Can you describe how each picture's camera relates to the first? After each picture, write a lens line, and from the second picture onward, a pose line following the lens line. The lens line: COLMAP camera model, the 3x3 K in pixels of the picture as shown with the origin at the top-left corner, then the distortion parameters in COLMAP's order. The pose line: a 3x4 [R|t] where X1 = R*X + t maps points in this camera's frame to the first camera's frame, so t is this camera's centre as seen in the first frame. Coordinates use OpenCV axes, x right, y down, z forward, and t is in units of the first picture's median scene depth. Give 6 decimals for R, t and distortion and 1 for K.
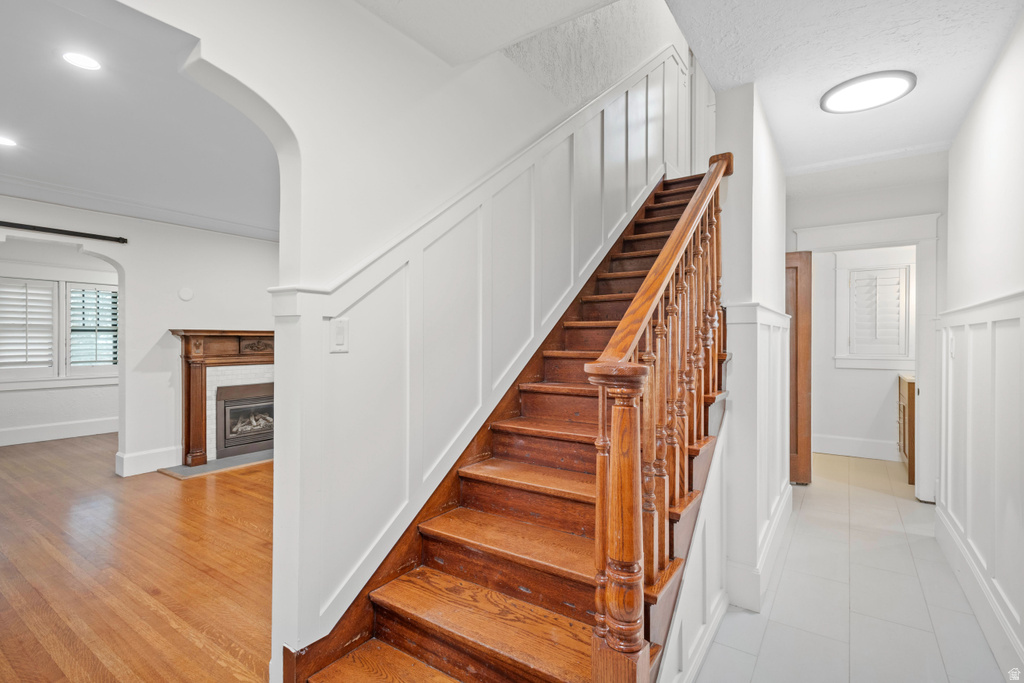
lens RADIAL K [[492.1, 0, 512.0], [0, 492.1, 341.5], [0, 0, 1]] dist [-0.001654, -0.000187]
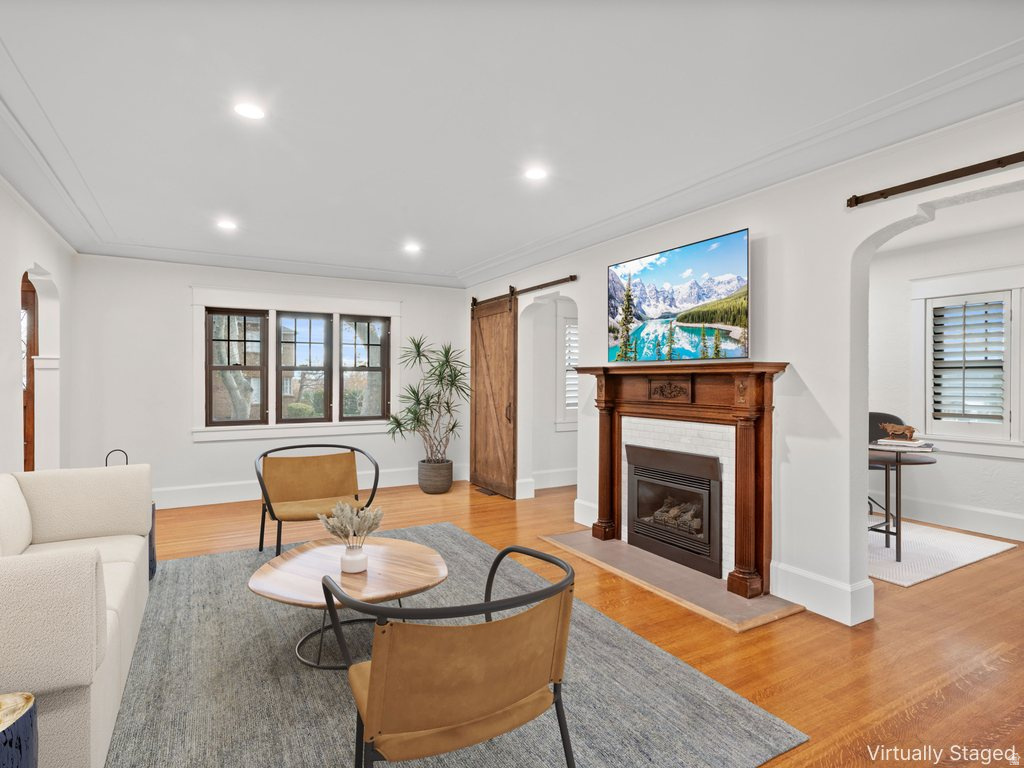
lens RADIAL K [[534.0, 0, 511.4], [0, 534.0, 341.8], [0, 0, 1]] dist [0.001782, 0.000258]
pose [[-0.436352, -0.063455, -0.897536, 0.210015], [-0.010455, 0.997800, -0.065460, -0.006630], [0.899715, -0.019180, -0.436055, 1.197620]]
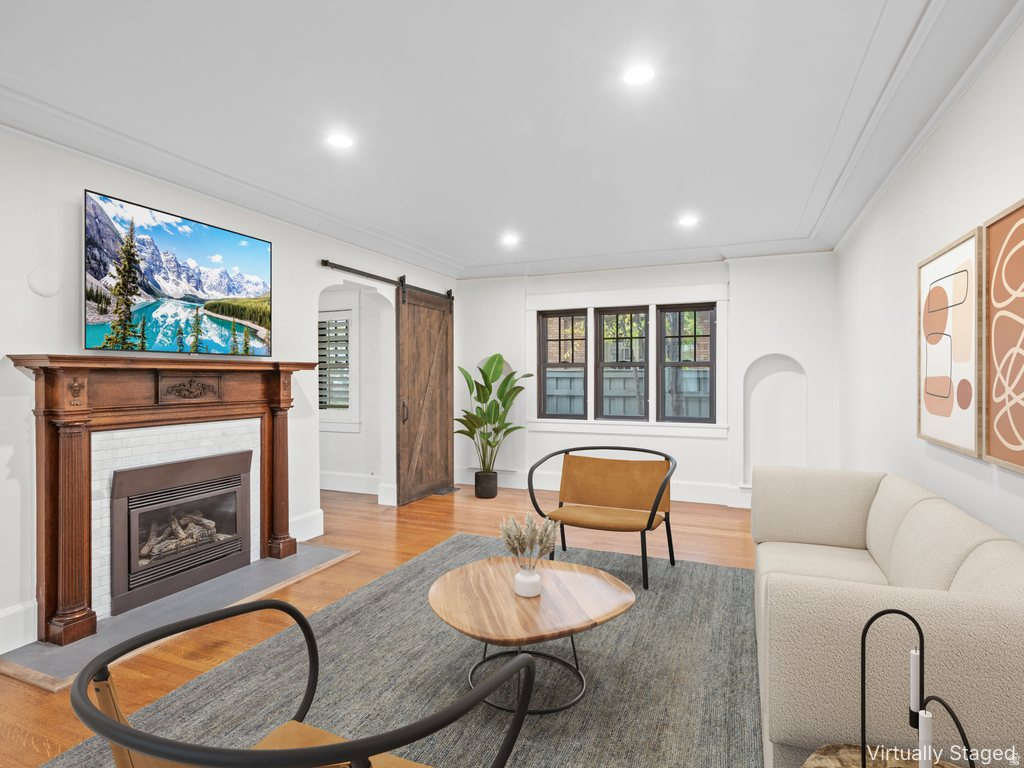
lens RADIAL K [[556.0, 0, 512.0], [0, 556.0, 384.0], [0, 0, 1]] dist [0.017655, 0.000358]
pose [[0.978705, -0.005823, 0.205189, -0.320579], [0.004262, 0.999959, 0.008048, 0.000582], [-0.205228, -0.007002, 0.978689, 0.360201]]
